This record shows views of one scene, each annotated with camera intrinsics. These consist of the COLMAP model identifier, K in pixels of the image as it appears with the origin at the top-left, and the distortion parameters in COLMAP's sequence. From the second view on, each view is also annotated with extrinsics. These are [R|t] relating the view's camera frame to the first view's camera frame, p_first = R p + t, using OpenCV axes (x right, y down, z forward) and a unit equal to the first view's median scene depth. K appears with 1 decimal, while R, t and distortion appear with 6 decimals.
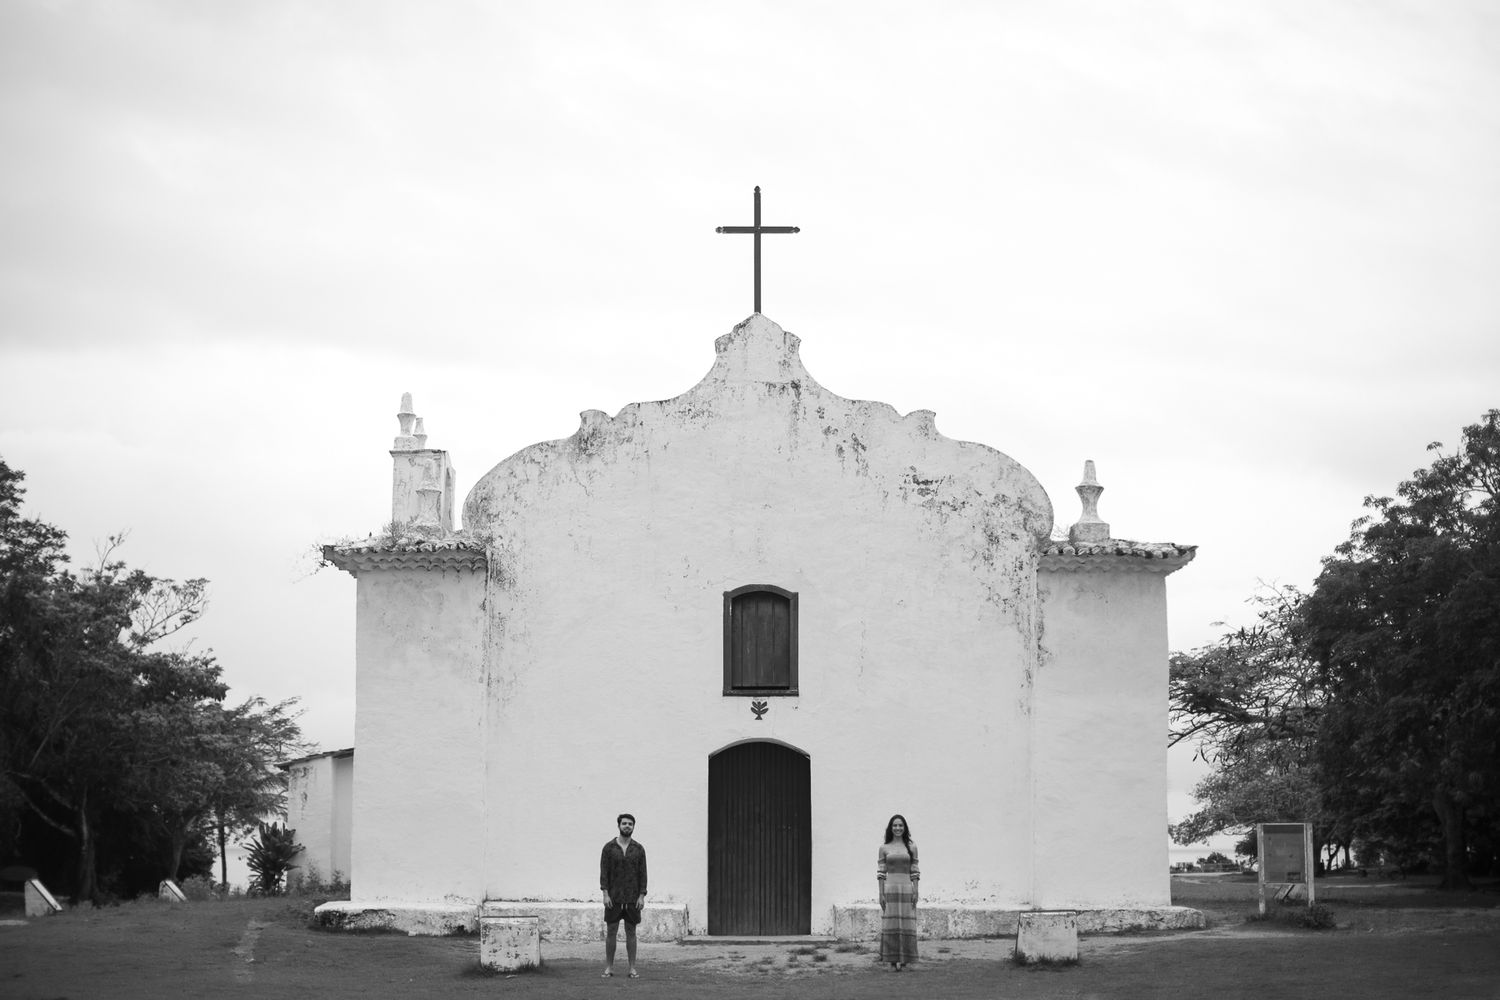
lens RADIAL K [[2159.2, 0, 748.1], [0, 2159.2, 492.3], [0, 0, 1]] dist [-0.106136, 0.000000]
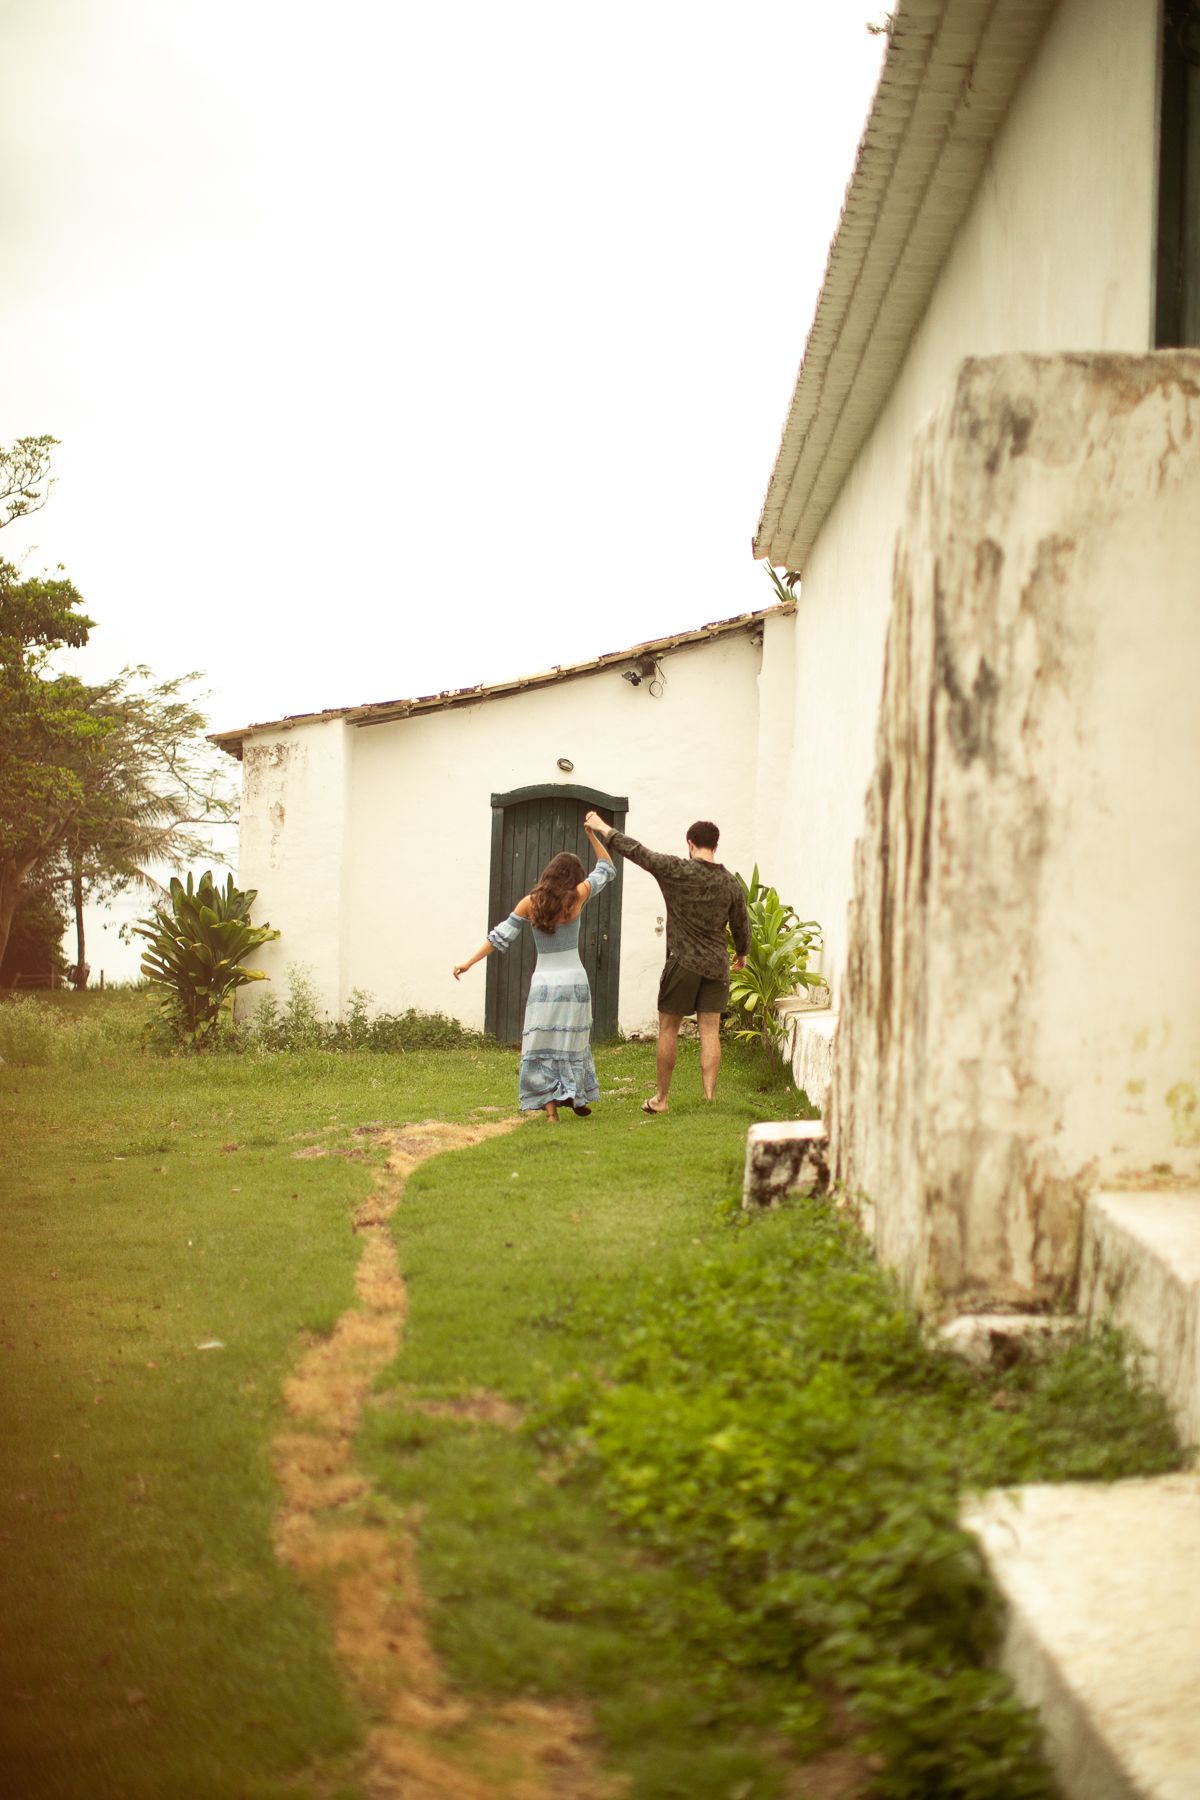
lens RADIAL K [[2591.0, 0, 595.0], [0, 2591.0, 892.1], [0, 0, 1]] dist [-0.106136, 0.000000]
pose [[0.998627, 0.034514, -0.039417, -0.211063], [-0.028078, 0.987744, 0.153540, 0.131651], [0.044233, -0.152222, 0.987356, 0.847807]]
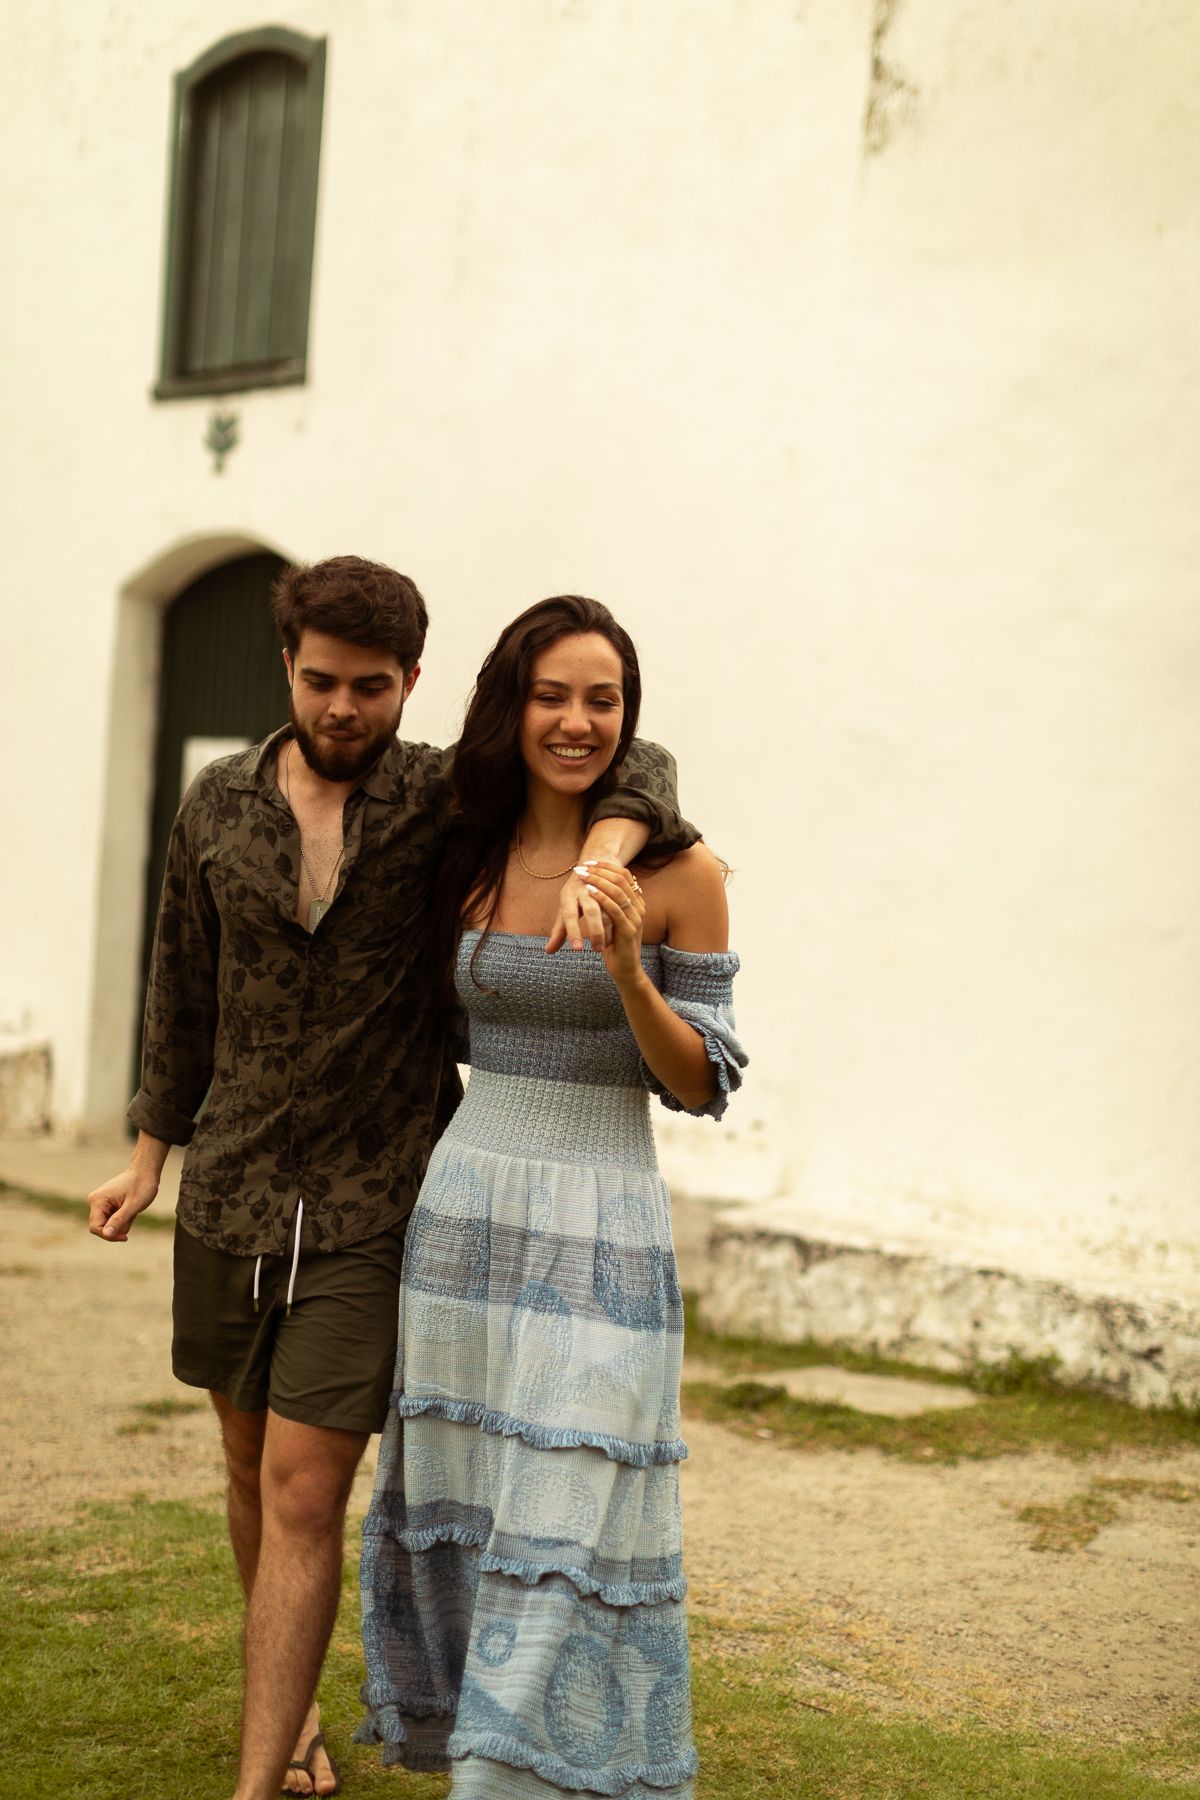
lens RADIAL K [[2591.0, 0, 599.8], [0, 2591.0, 912.5], [0, 0, 1]] dist [-0.106136, 0.000000]
pose [[0.725136, 0.059931, -0.685993, 0.294962], [0.052132, 0.988569, 0.141472, 0.116384], [0.686630, -0.138349, 0.713722, 0.753773]]
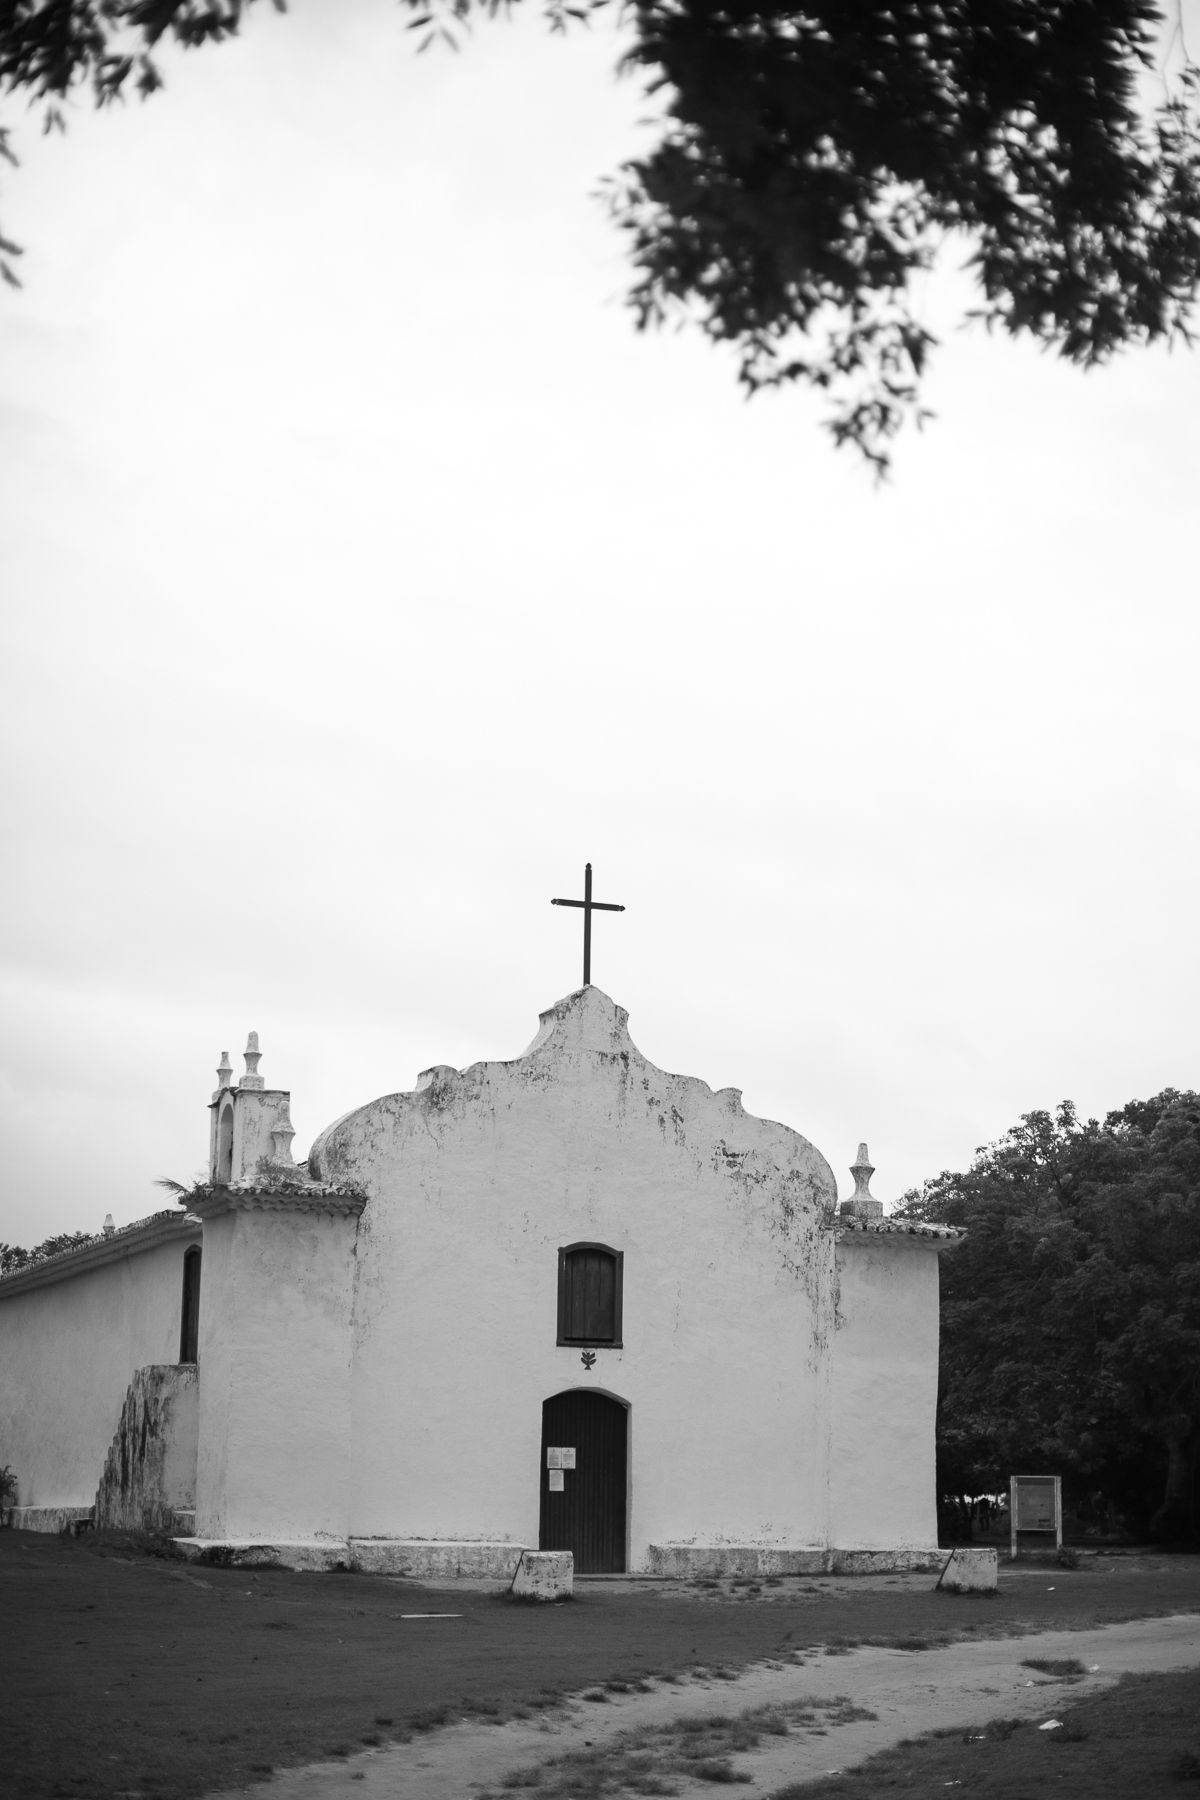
lens RADIAL K [[2591.0, 0, 601.9], [0, 2591.0, 912.4], [0, 0, 1]] dist [-0.106136, 0.000000]
pose [[0.929540, 0.095220, 0.356214, -0.456957], [-0.073815, 0.994579, -0.073242, -0.026014], [-0.361257, 0.041788, 0.931530, -0.197885]]
